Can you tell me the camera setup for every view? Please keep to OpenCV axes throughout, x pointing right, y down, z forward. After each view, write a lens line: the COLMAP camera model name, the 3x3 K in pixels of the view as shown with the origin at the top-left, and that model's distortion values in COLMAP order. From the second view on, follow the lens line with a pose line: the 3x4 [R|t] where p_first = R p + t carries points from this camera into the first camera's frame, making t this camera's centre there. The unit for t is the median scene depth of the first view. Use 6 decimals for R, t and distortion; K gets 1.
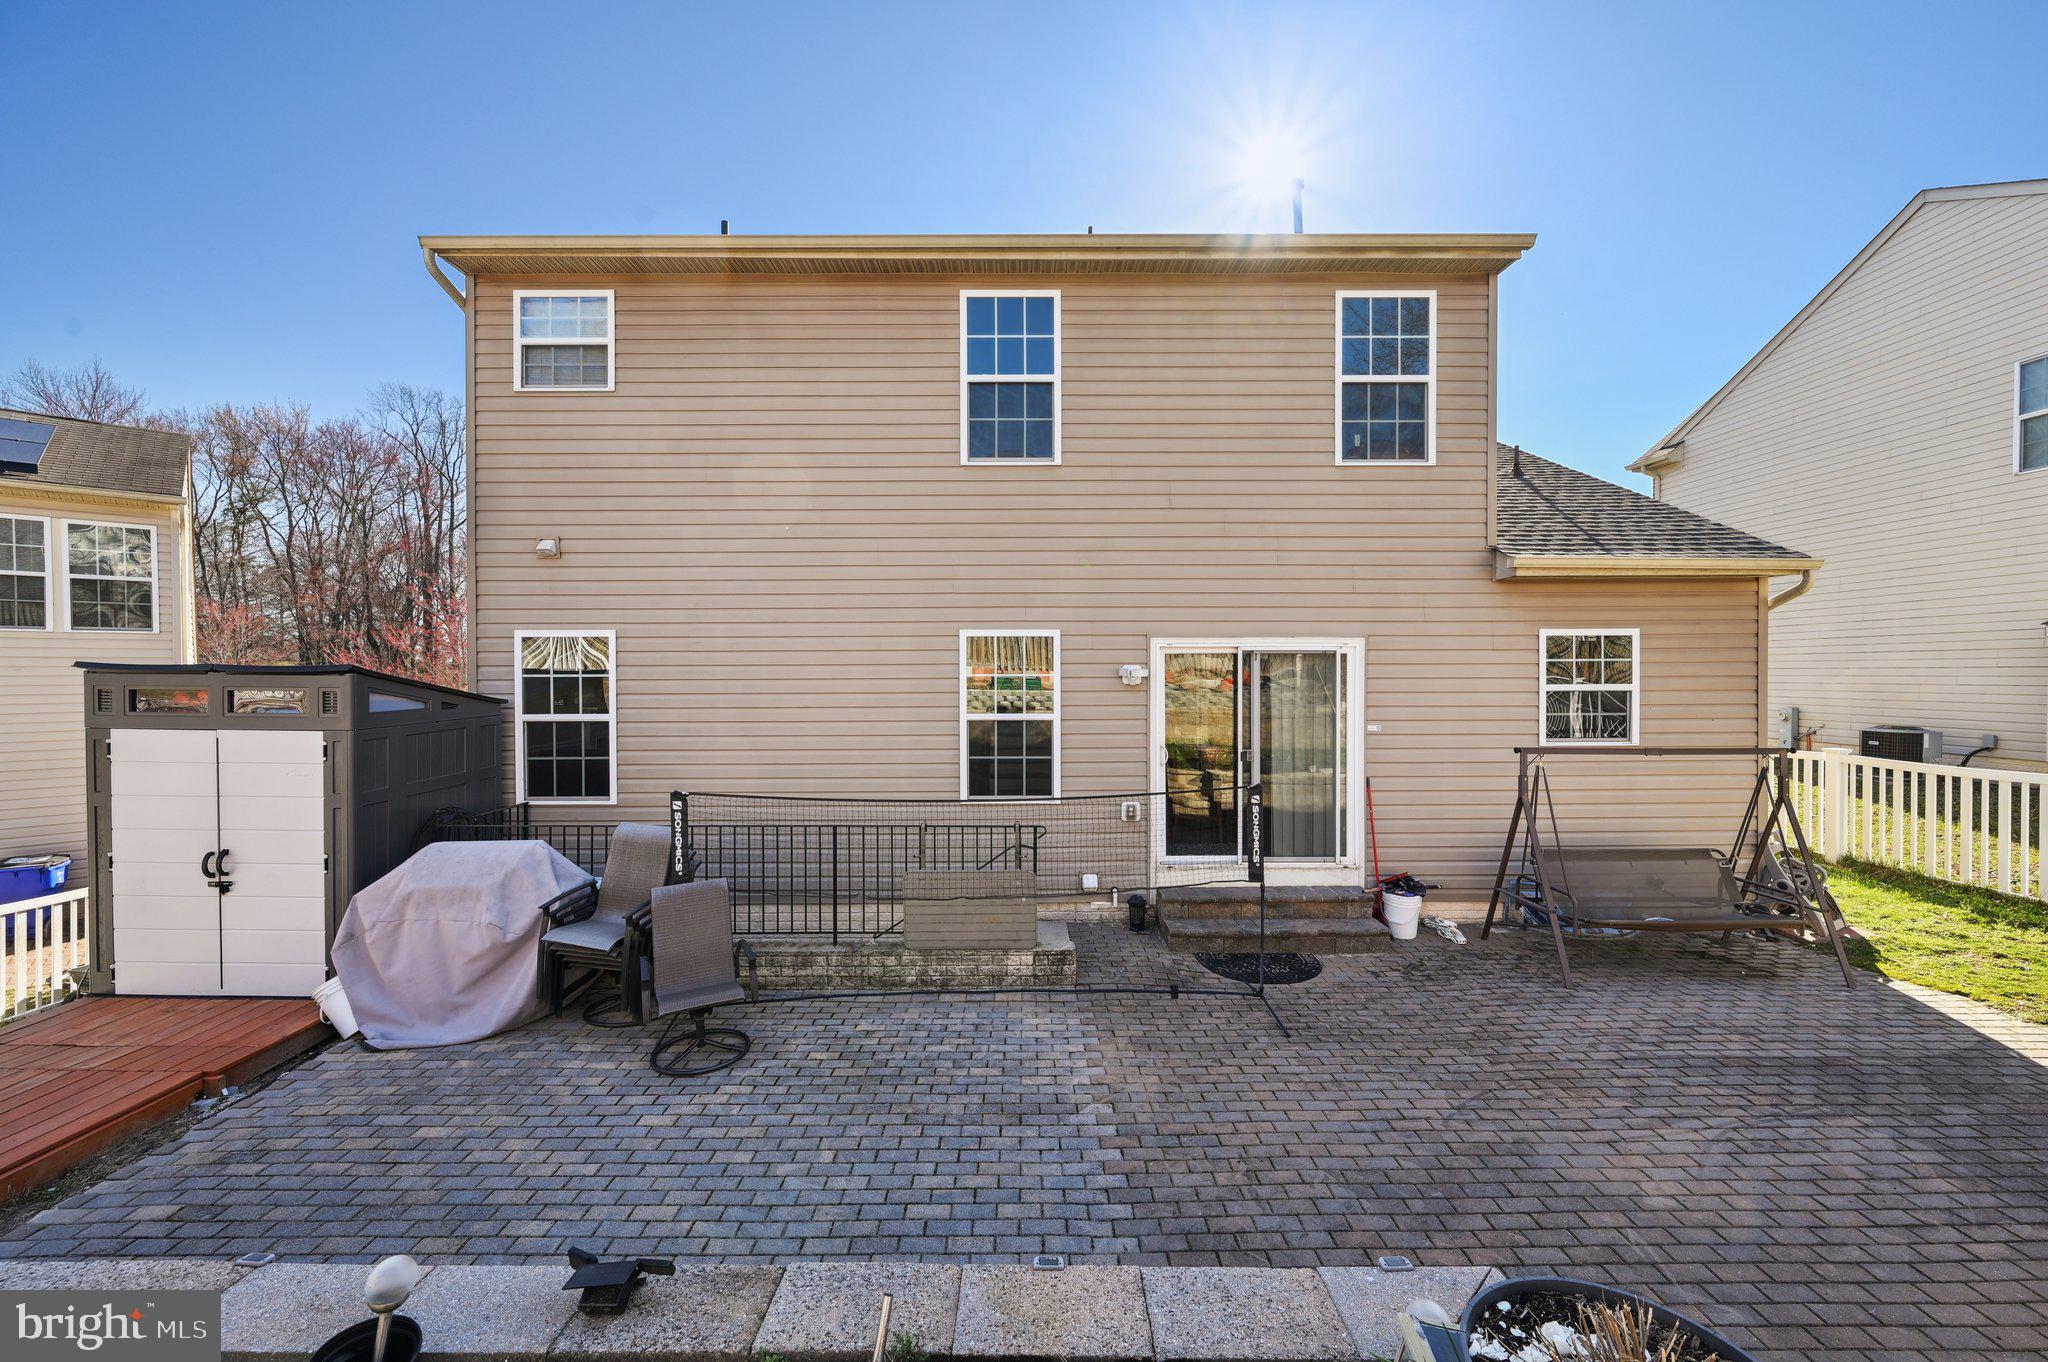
lens RADIAL K [[809.0, 0, 1024.4], [0, 809.0, 680.0], [0, 0, 1]] dist [-0.002137, 0.000527]
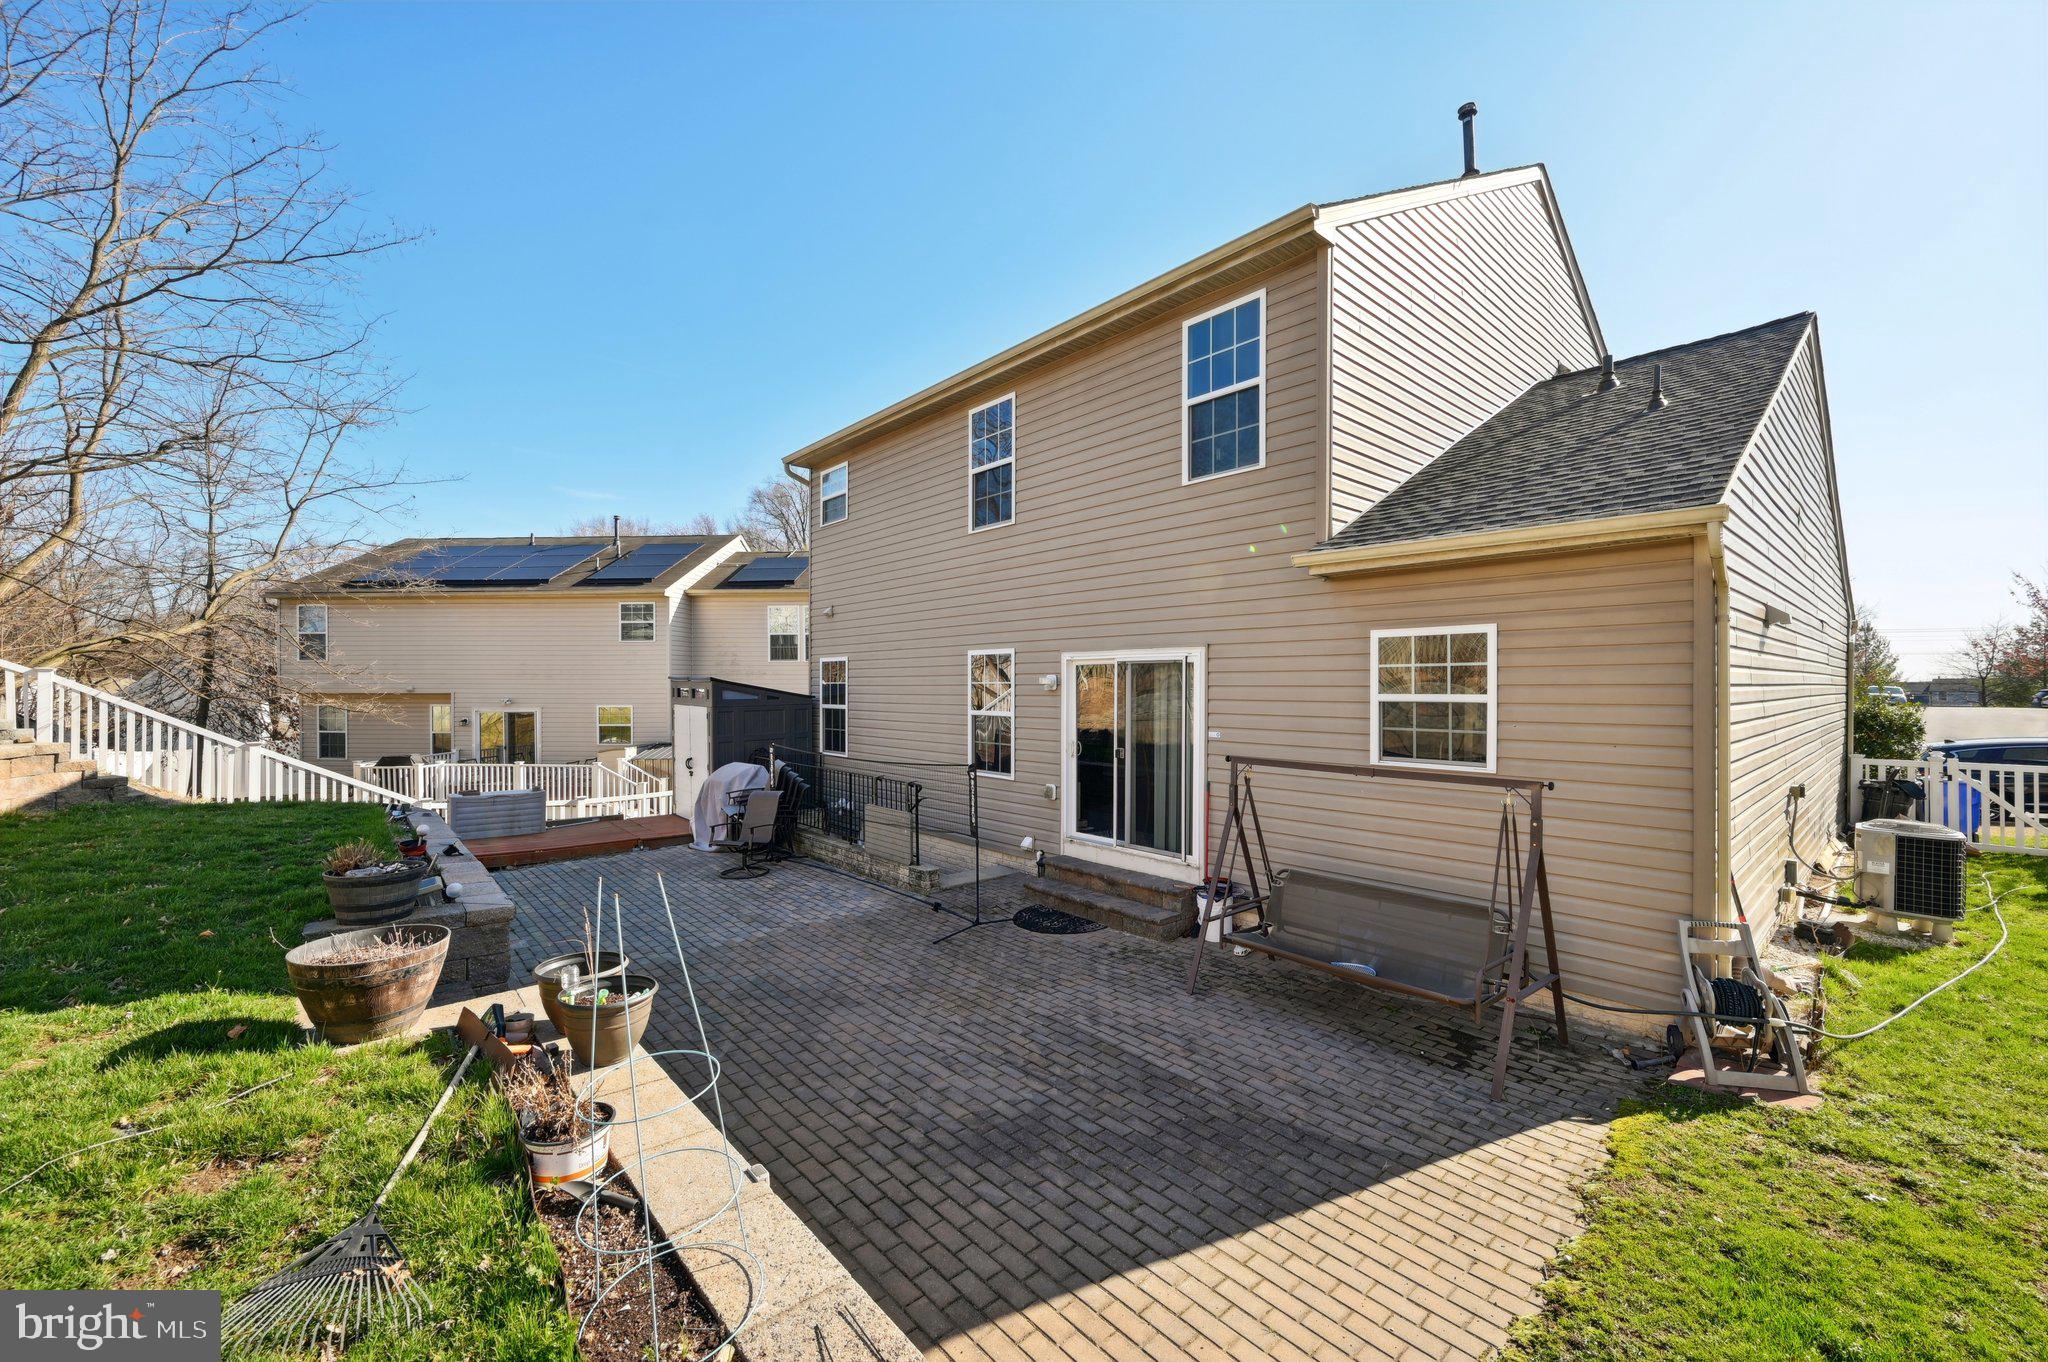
lens RADIAL K [[809.0, 0, 1033.5], [0, 809.0, 687.0], [0, 0, 1]] dist [-0.002137, 0.000527]
pose [[0.664323, 0.004351, -0.747433, 1.166172], [-0.008207, 0.999965, -0.001474, 0.002794], [0.747400, 0.007113, 0.664336, 0.163205]]
